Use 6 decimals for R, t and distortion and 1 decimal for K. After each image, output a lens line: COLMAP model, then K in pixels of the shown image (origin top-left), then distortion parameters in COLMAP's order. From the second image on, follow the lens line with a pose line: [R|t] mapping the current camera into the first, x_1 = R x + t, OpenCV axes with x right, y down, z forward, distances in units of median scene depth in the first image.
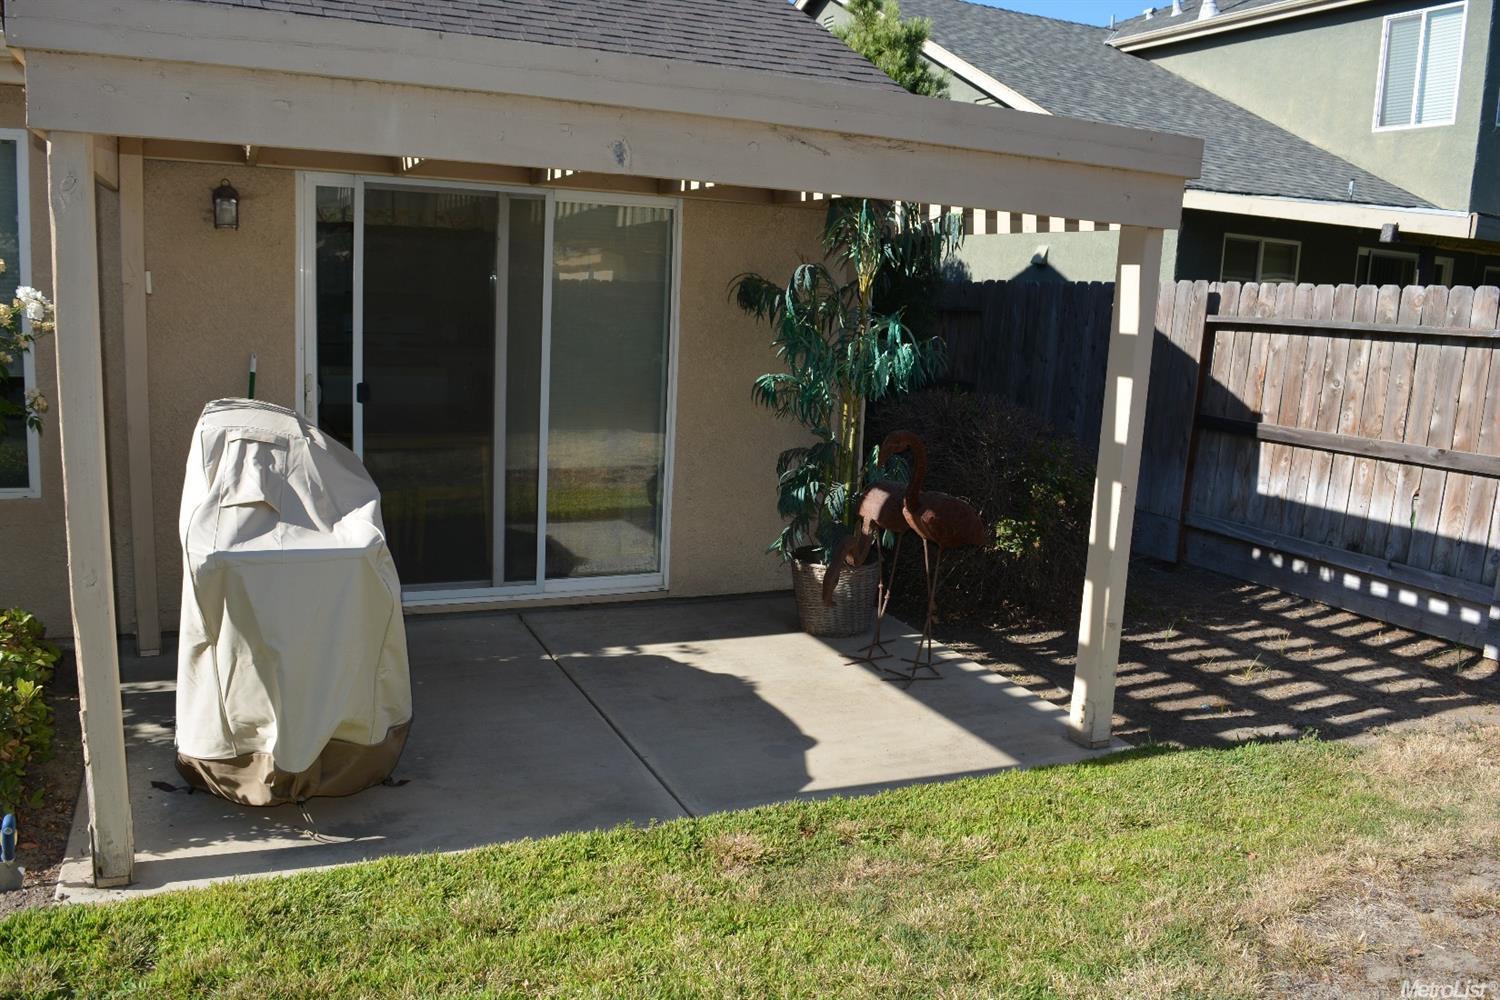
lens RADIAL K [[1173.1, 0, 753.1], [0, 1173.1, 505.3], [0, 0, 1]] dist [-0.097329, 0.022388]
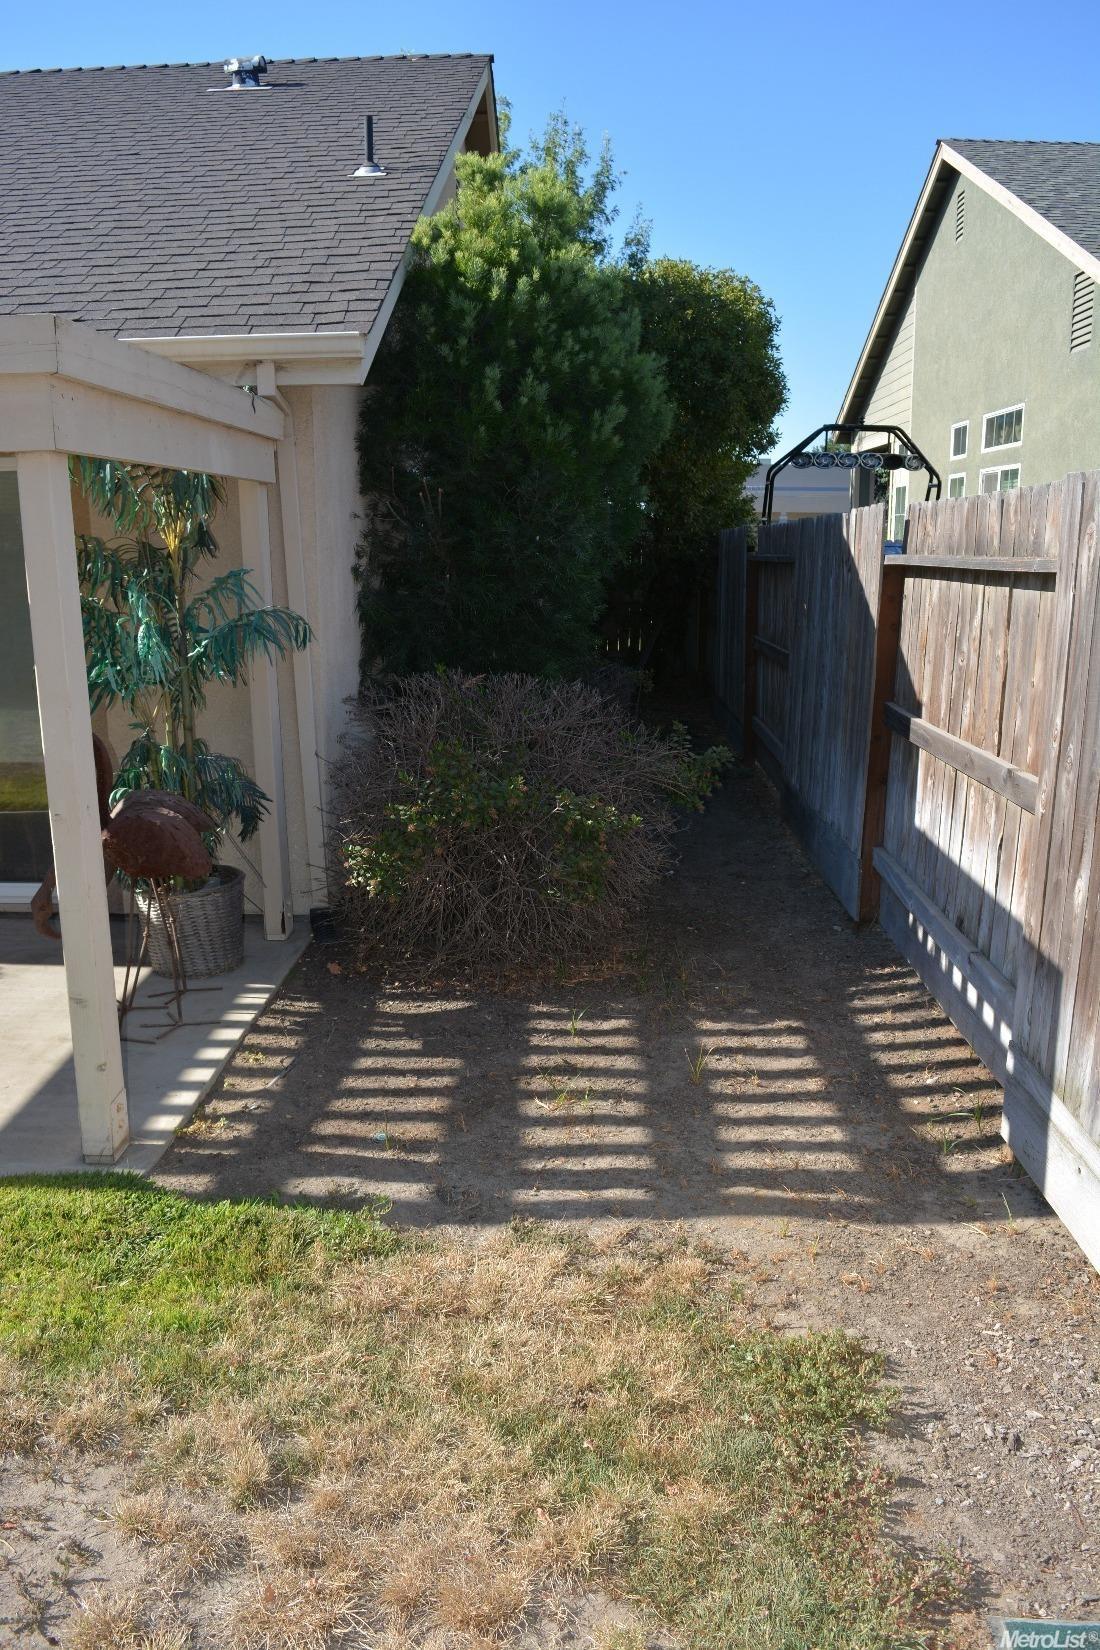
lens RADIAL K [[1290.5, 0, 549.9], [0, 1290.5, 821.2], [0, 0, 1]] dist [-0.097329, 0.022388]
pose [[0.902049, 0.046650, -0.429105, 0.706775], [-0.042052, 0.998911, 0.020196, -0.024012], [0.429580, -0.000173, 0.903029, 0.334341]]
